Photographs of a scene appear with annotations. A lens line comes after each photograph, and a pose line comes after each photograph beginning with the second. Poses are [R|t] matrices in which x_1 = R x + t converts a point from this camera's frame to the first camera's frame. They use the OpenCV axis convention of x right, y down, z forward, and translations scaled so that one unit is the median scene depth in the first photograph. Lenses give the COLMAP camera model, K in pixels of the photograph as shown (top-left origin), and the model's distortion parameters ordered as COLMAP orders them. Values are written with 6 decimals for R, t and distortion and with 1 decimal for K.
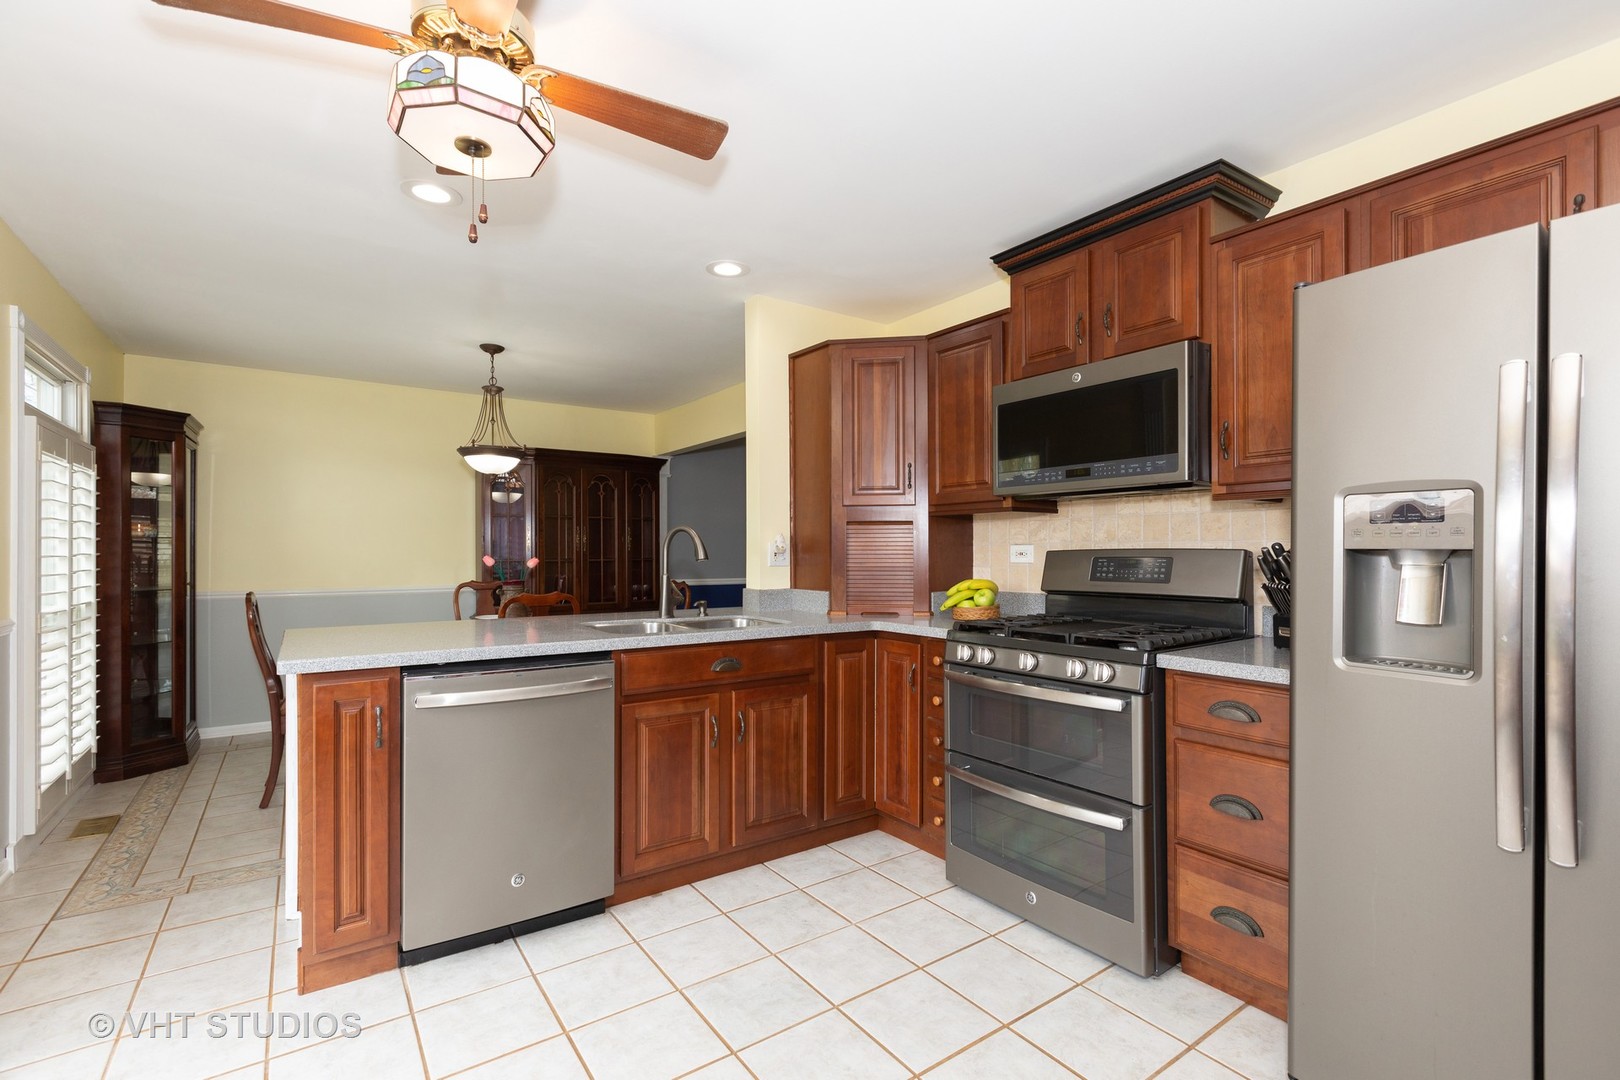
lens RADIAL K [[732.8, 0, 817.1], [0, 732.8, 547.5], [0, 0, 1]] dist [-0.002022, 0.001024]
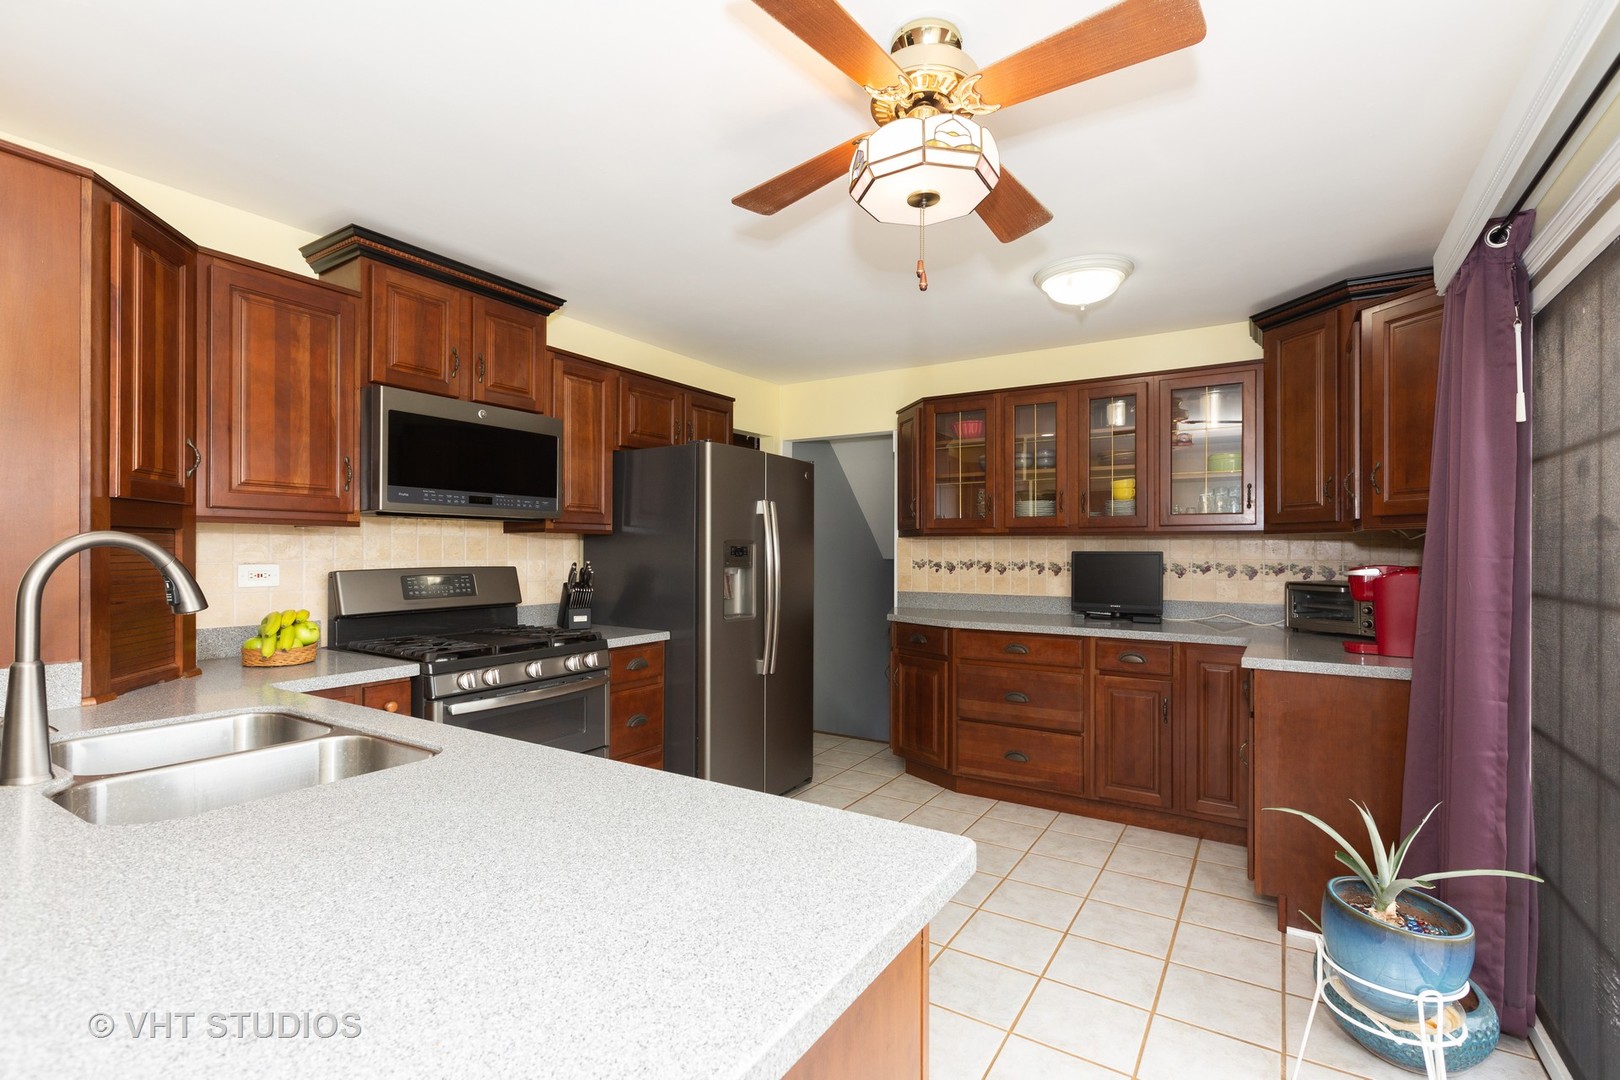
lens RADIAL K [[732.8, 0, 817.0], [0, 732.8, 549.1], [0, 0, 1]] dist [-0.002022, 0.001024]
pose [[-0.378446, 0.002666, 0.925620, -0.831931], [-0.008238, 0.999947, -0.006248, -0.024587], [-0.925587, -0.009990, -0.378404, 0.921890]]
